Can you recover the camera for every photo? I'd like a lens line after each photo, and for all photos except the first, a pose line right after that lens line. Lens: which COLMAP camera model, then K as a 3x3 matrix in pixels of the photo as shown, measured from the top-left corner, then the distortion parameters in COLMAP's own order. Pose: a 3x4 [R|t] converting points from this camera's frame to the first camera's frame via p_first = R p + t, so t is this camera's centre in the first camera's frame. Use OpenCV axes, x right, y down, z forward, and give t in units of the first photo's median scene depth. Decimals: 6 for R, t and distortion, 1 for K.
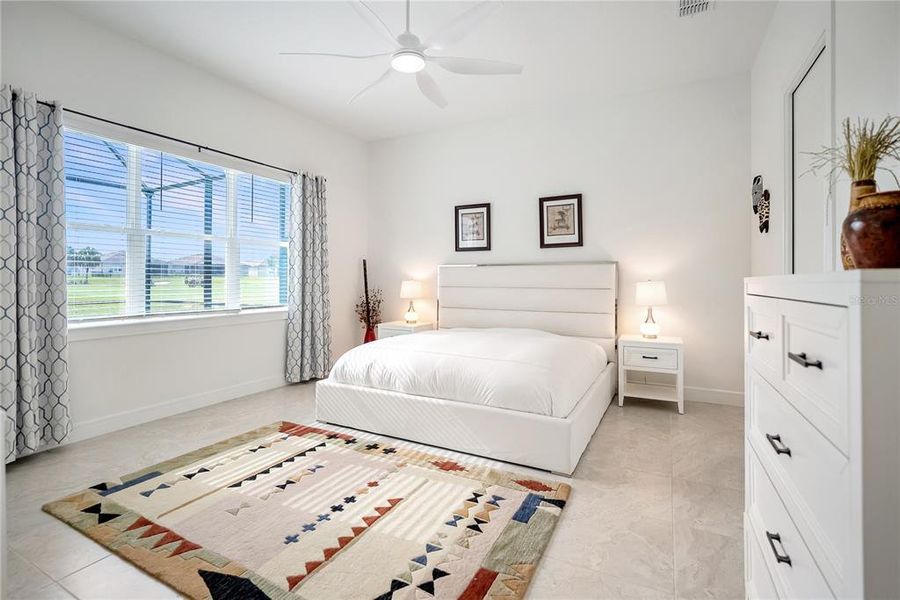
lens RADIAL K [[414.8, 0, 452.2], [0, 414.8, 273.8], [0, 0, 1]] dist [-0.022846, 0.001282]
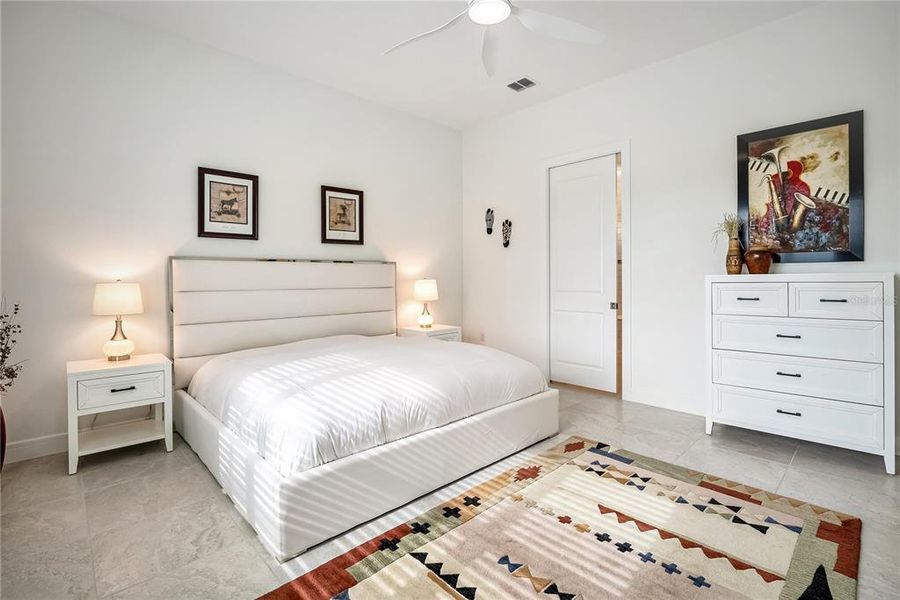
lens RADIAL K [[414.8, 0, 437.5], [0, 414.8, 281.4], [0, 0, 1]] dist [-0.022846, 0.001282]
pose [[0.338605, -0.009751, 0.940878, -0.880526], [-0.005771, 0.999906, 0.012440, 0.010692], [-0.940911, -0.009642, 0.338517, 0.795477]]
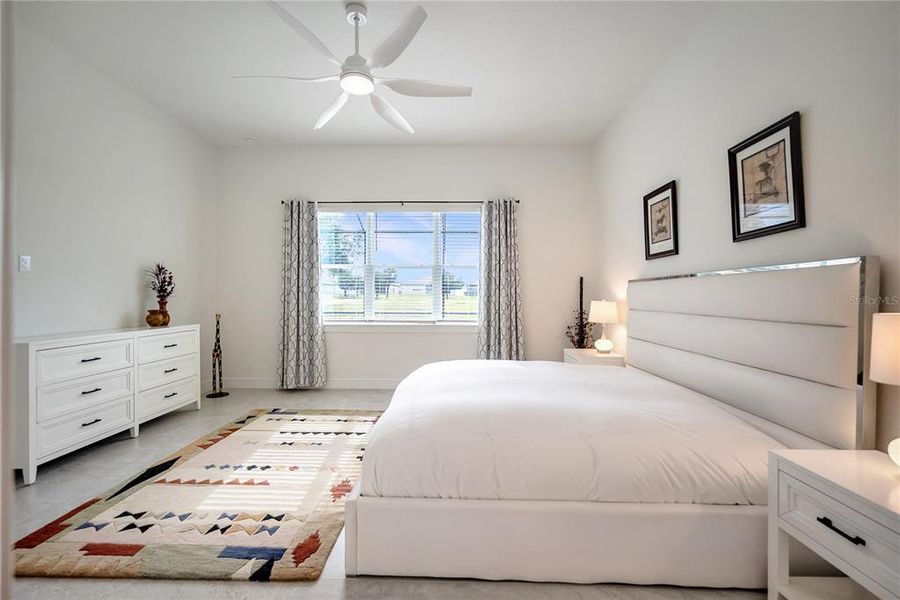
lens RADIAL K [[381.8, 0, 449.7], [0, 381.8, 297.6], [0, 0, 1]] dist [-0.004156, -0.000803]
pose [[0.451206, 0.004527, -0.892408, 0.818080], [0.003901, 0.999968, 0.007045, 0.009236], [0.892411, -0.006660, 0.451174, 0.748517]]
